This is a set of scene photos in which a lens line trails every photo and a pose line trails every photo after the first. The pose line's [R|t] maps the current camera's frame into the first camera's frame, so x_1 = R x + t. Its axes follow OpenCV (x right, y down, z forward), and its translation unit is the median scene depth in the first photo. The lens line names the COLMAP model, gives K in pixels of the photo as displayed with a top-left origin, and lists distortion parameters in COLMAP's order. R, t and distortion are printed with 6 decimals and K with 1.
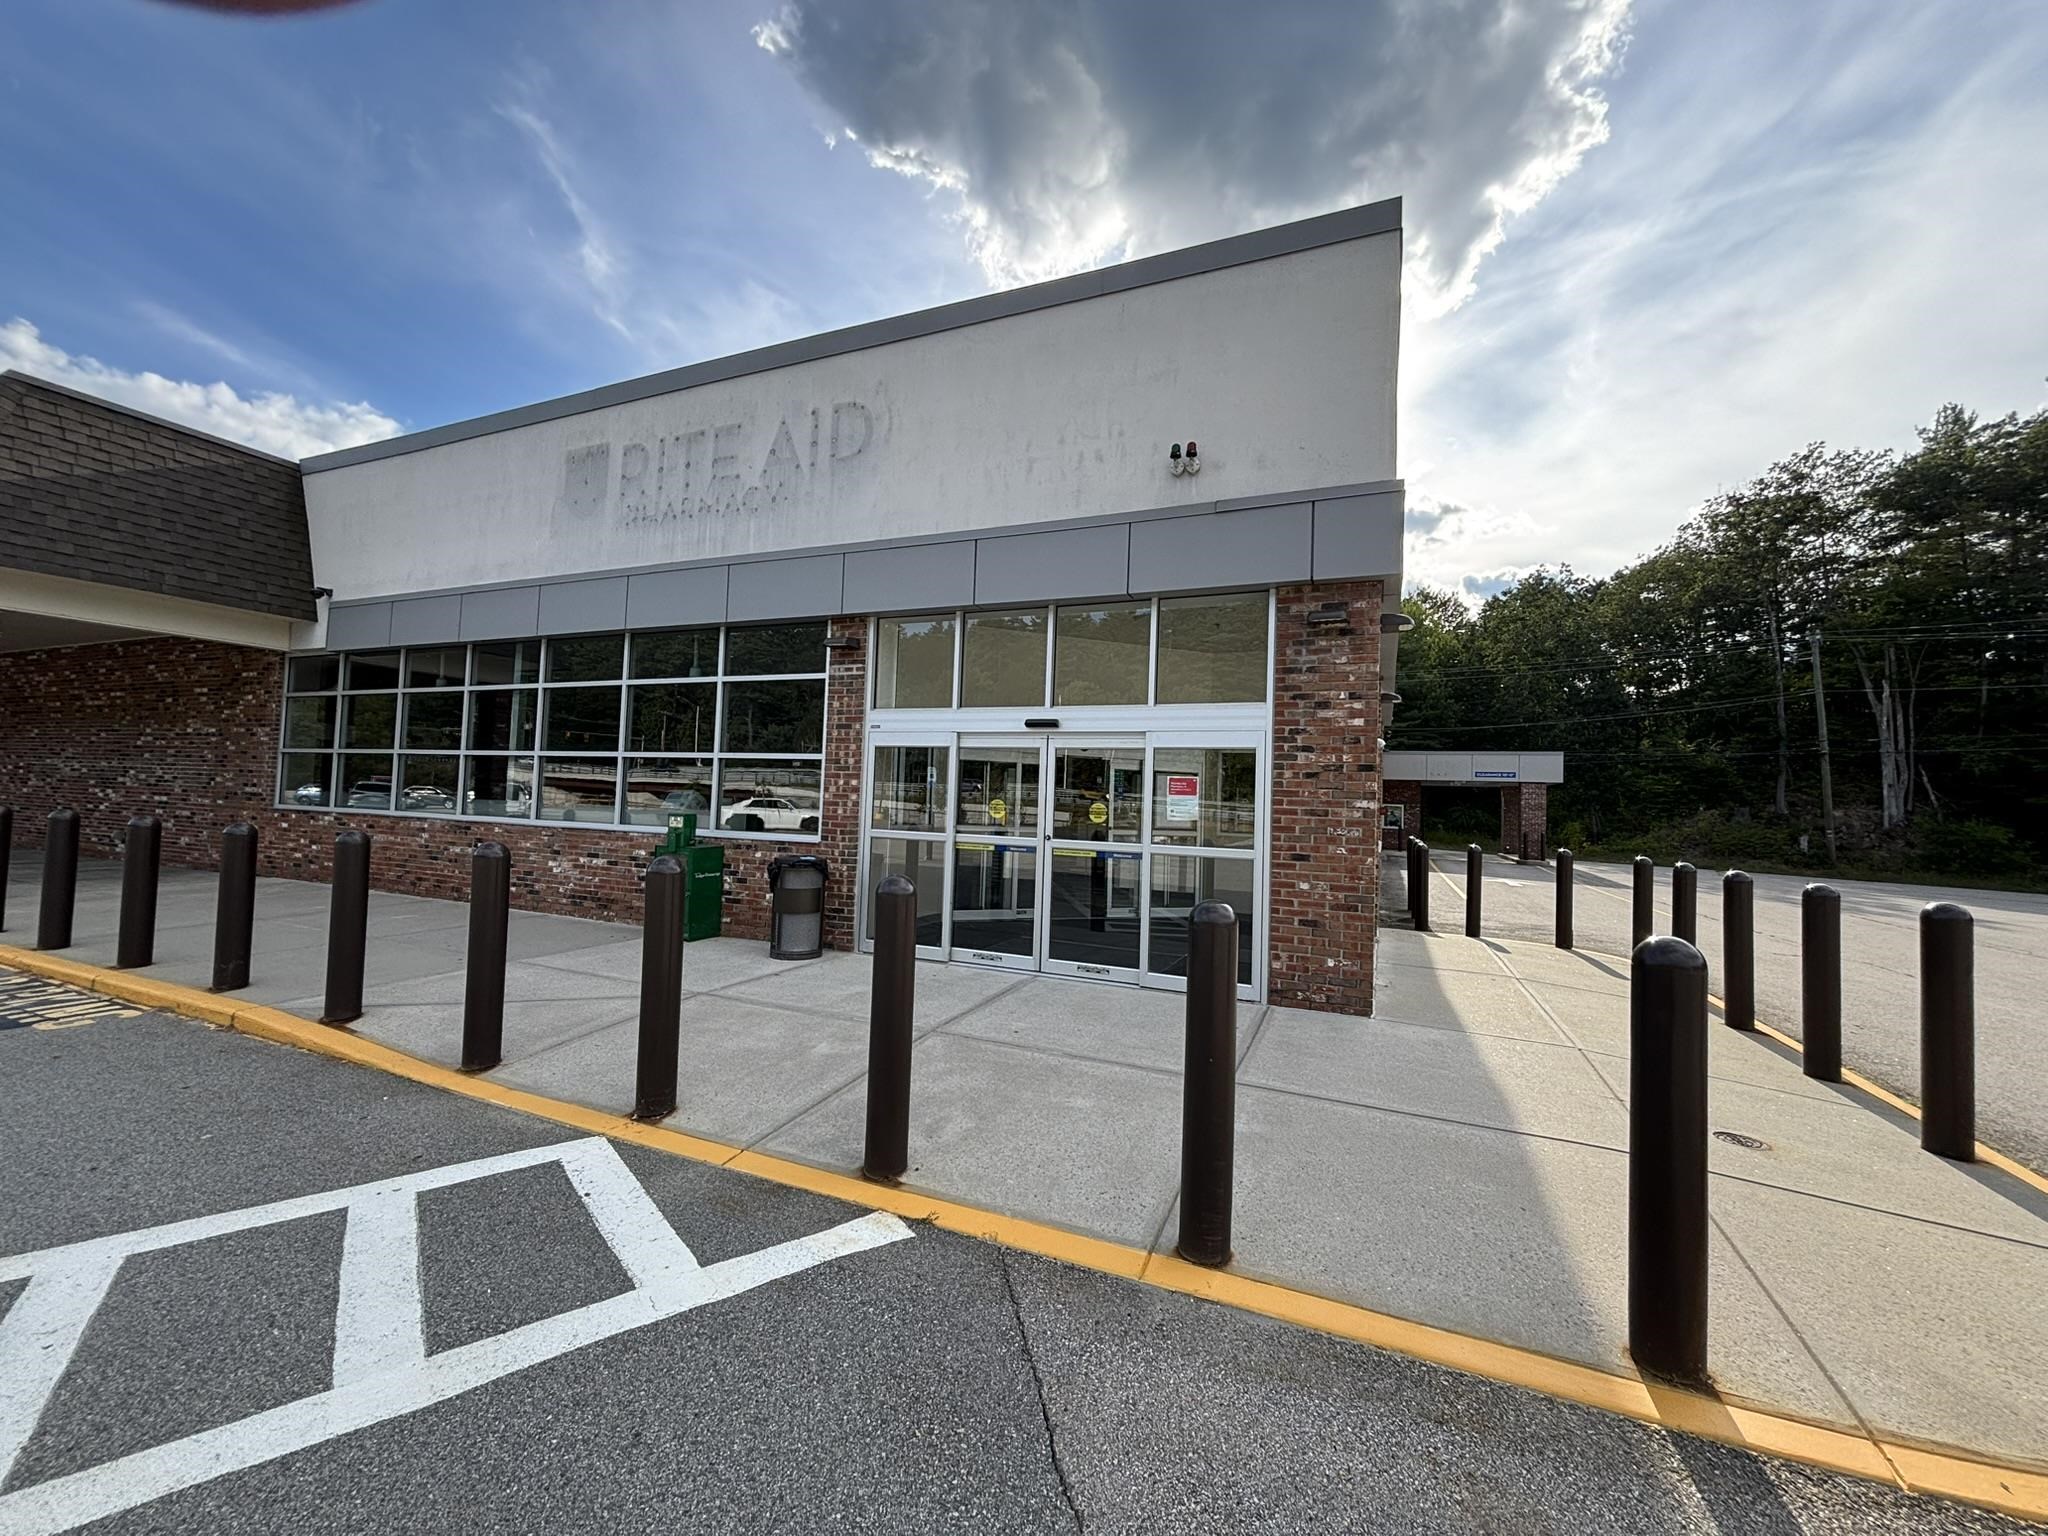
lens RADIAL K [[819.4, 0, 1011.9], [0, 819.4, 762.2], [0, 0, 1]] dist [0.018351, -0.005667]
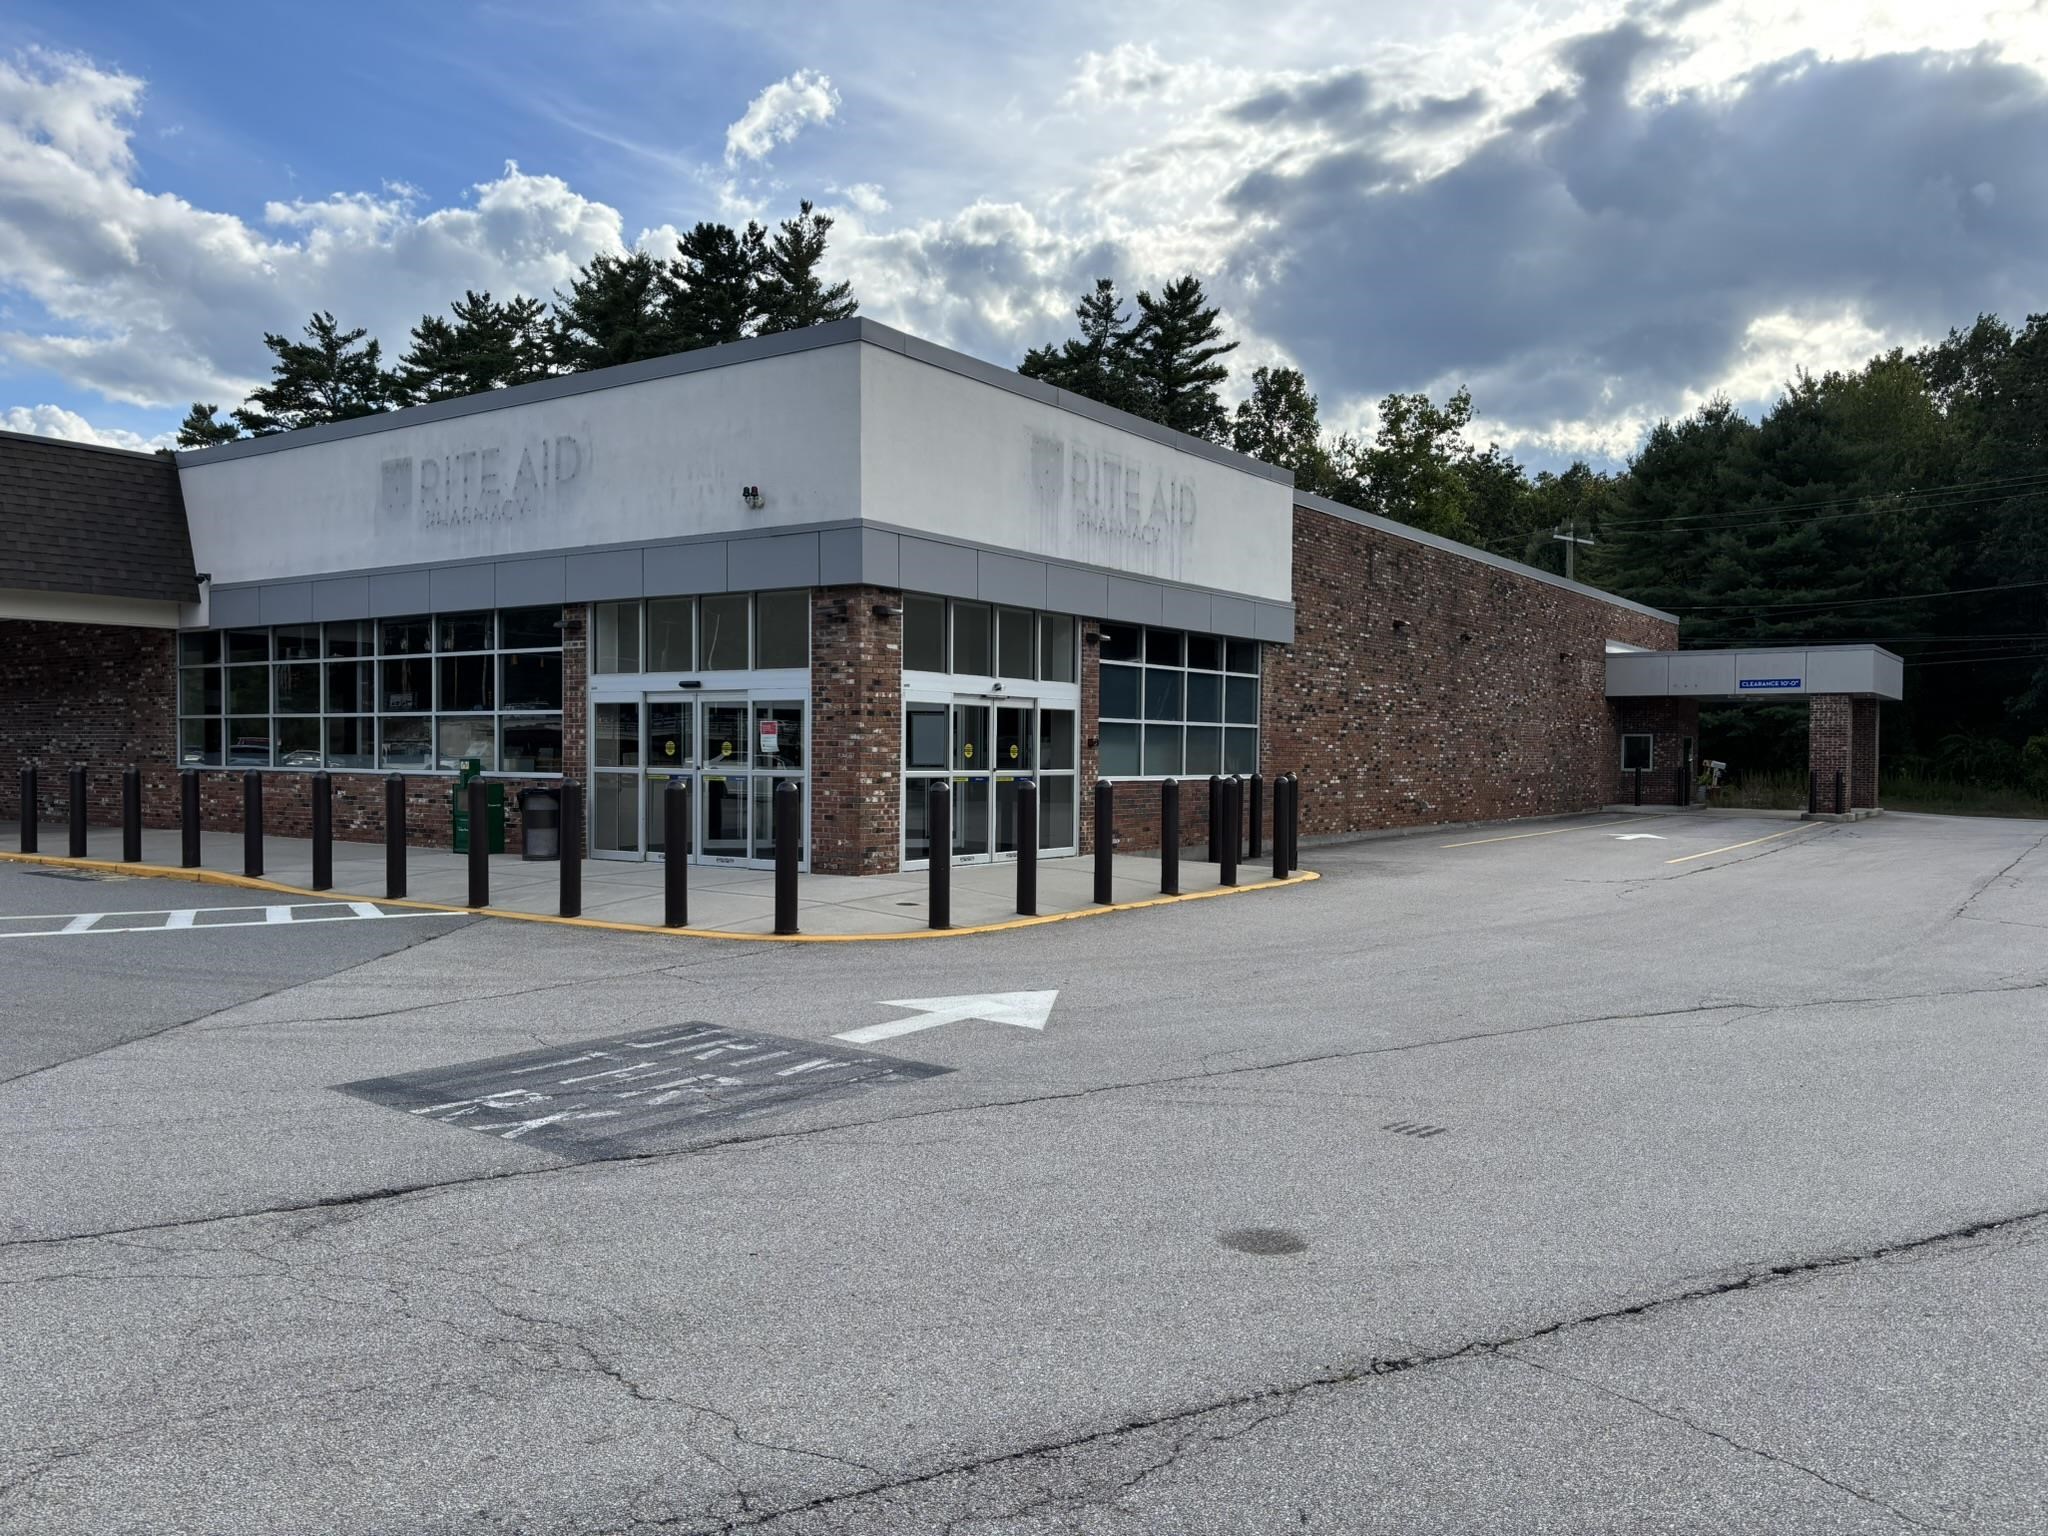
lens RADIAL K [[1546.1, 0, 1019.8], [0, 1546.1, 782.1], [0, 0, 1]] dist [0.076209, -0.089181]
pose [[0.980783, -0.024988, -0.193497, 0.937275], [0.037548, 0.997399, 0.061520, -0.020951], [0.191456, -0.067603, 0.979170, -1.264333]]
